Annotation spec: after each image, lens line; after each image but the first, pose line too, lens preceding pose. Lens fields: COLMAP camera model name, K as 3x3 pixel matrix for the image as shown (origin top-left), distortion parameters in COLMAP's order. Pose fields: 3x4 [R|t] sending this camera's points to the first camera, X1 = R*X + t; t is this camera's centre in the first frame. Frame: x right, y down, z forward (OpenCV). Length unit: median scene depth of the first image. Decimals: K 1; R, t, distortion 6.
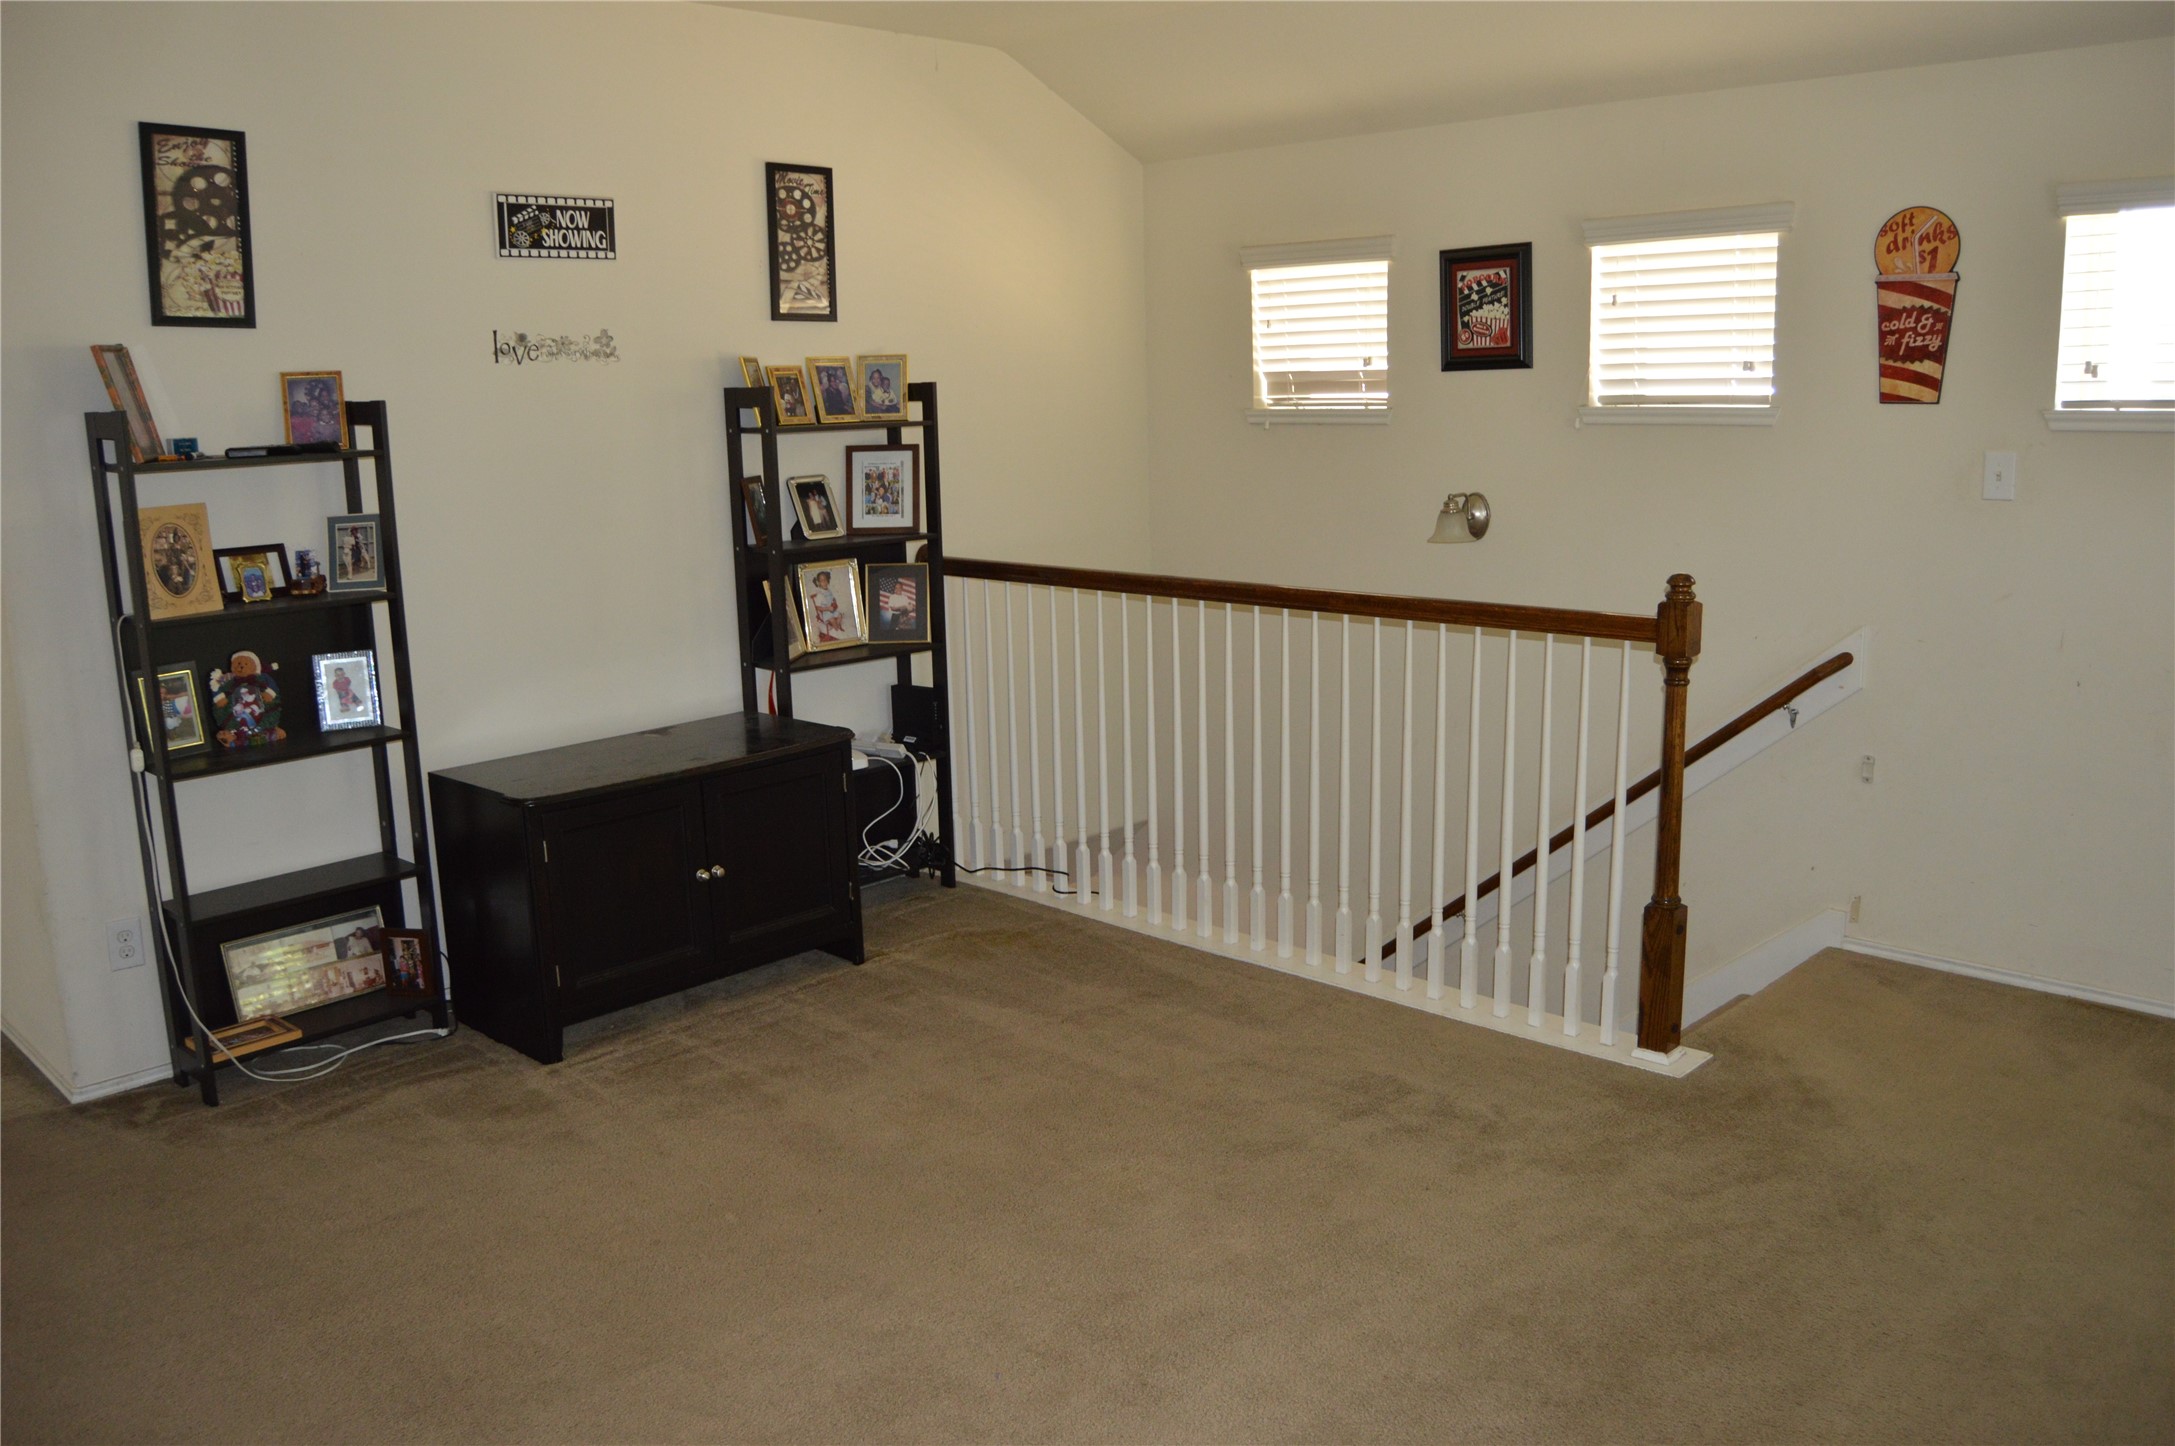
lens RADIAL K [[1739.6, 0, 1158.9], [0, 1739.6, 737.4], [0, 0, 1]] dist [-0.084369, 0.027141]
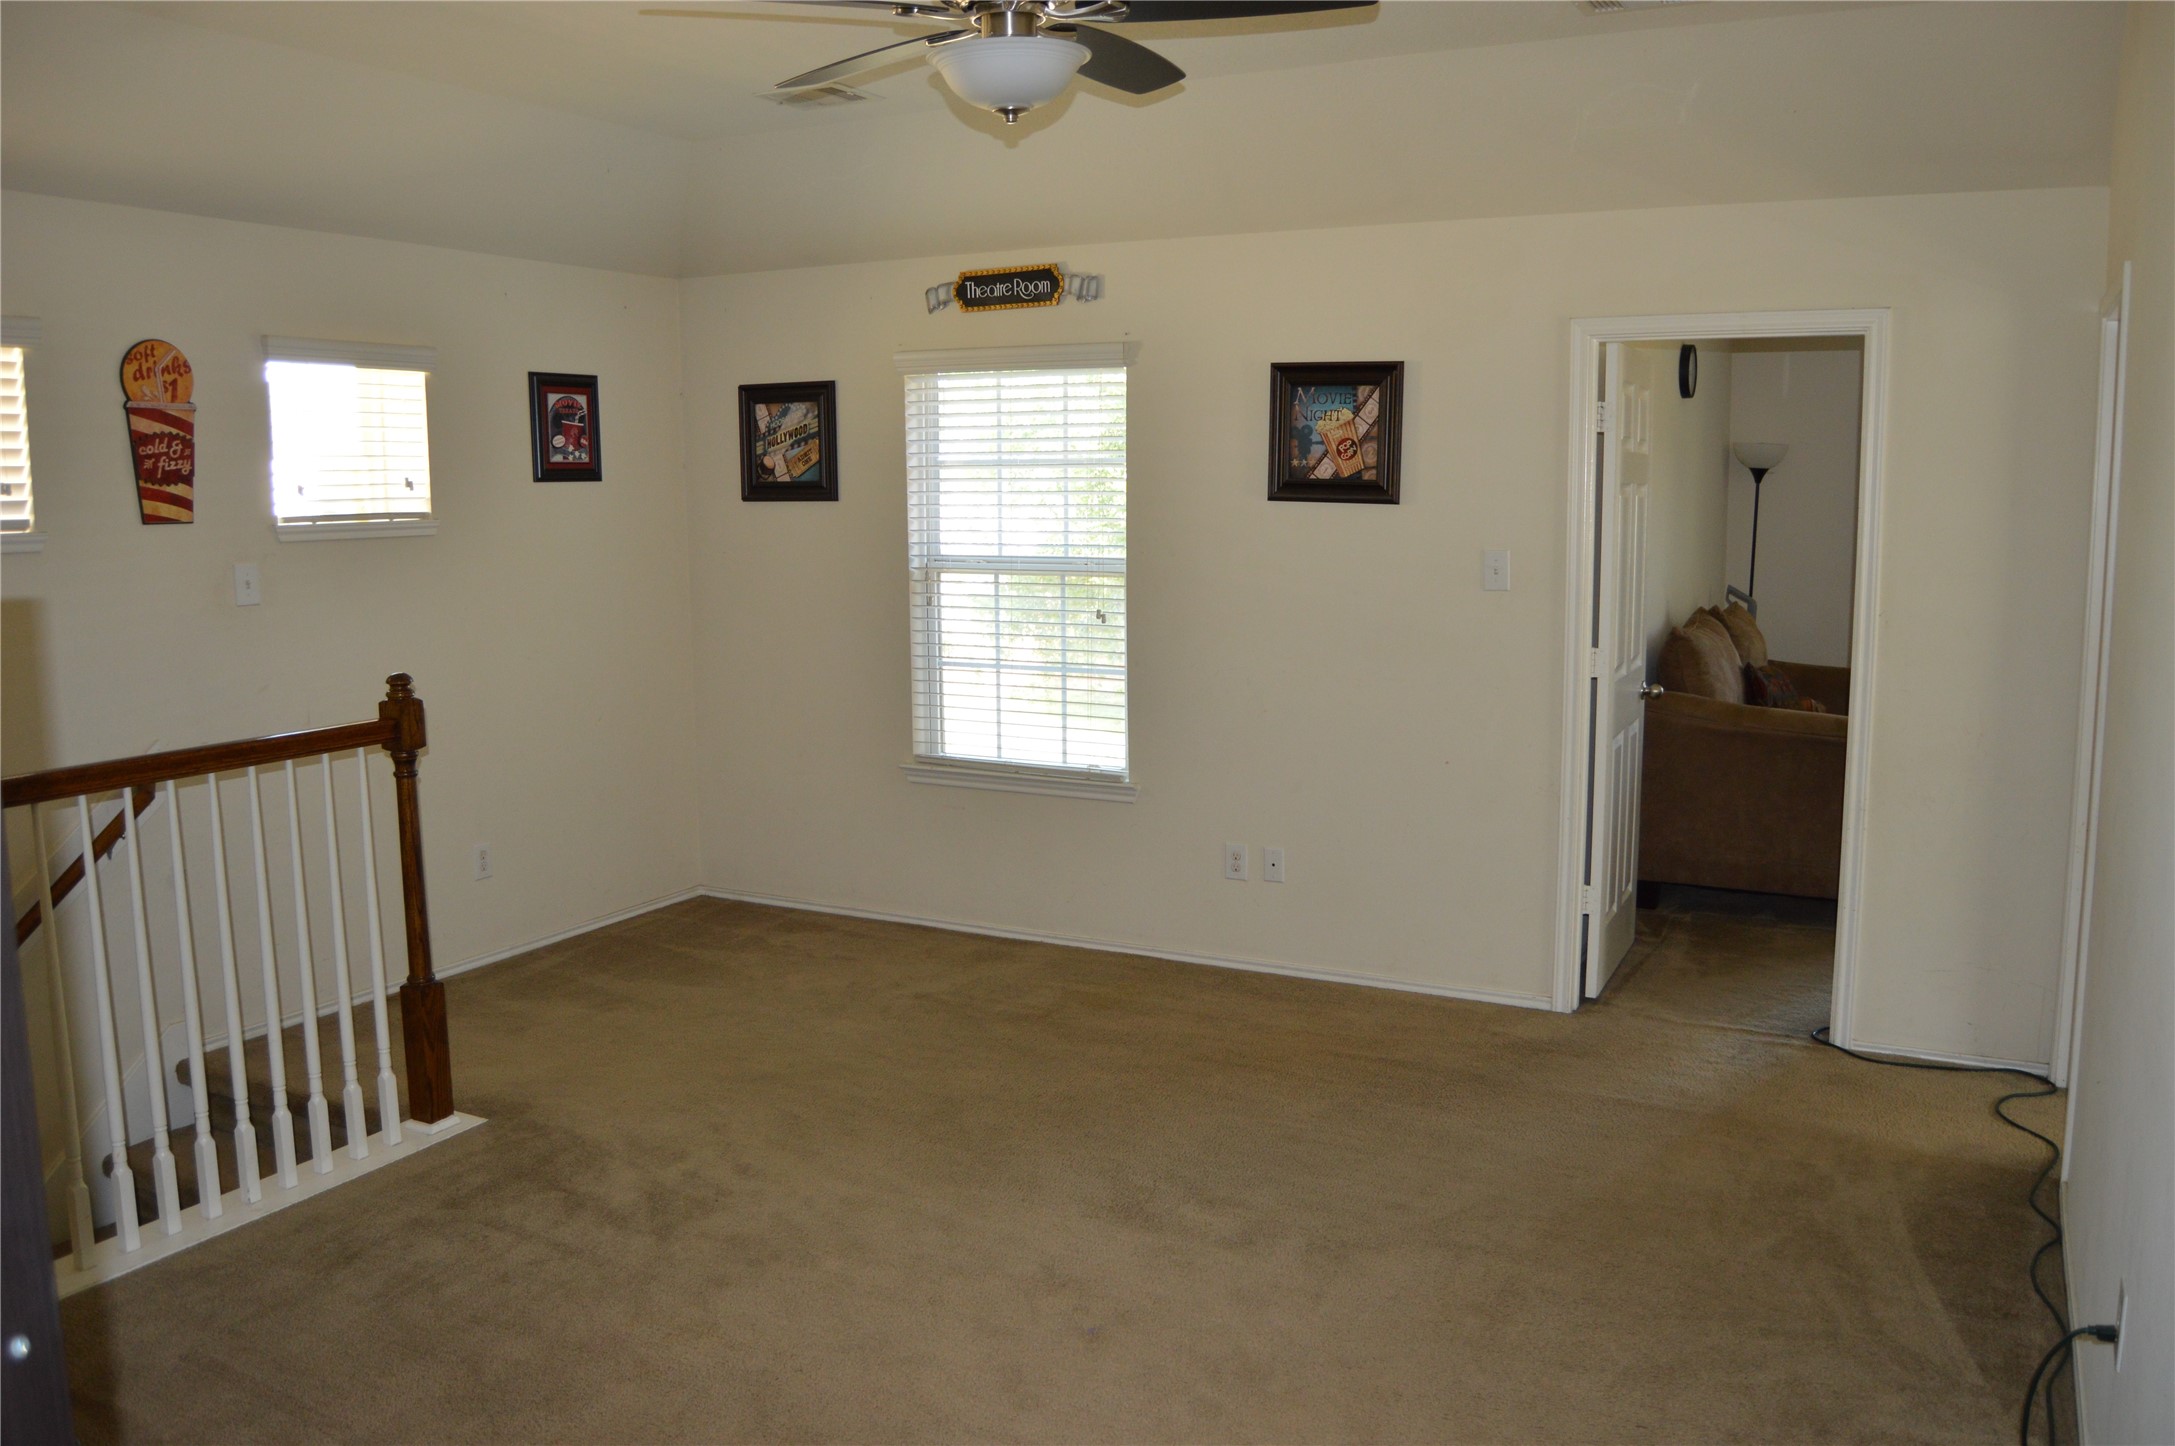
lens RADIAL K [[1739.6, 0, 1097.1], [0, 1739.6, 718.9], [0, 0, 1]] dist [-0.084369, 0.027141]
pose [[-0.285448, -0.106629, 0.952444, -0.885377], [0.200714, 0.965103, 0.168200, -0.167642], [-0.937141, 0.239181, -0.254085, 0.906061]]
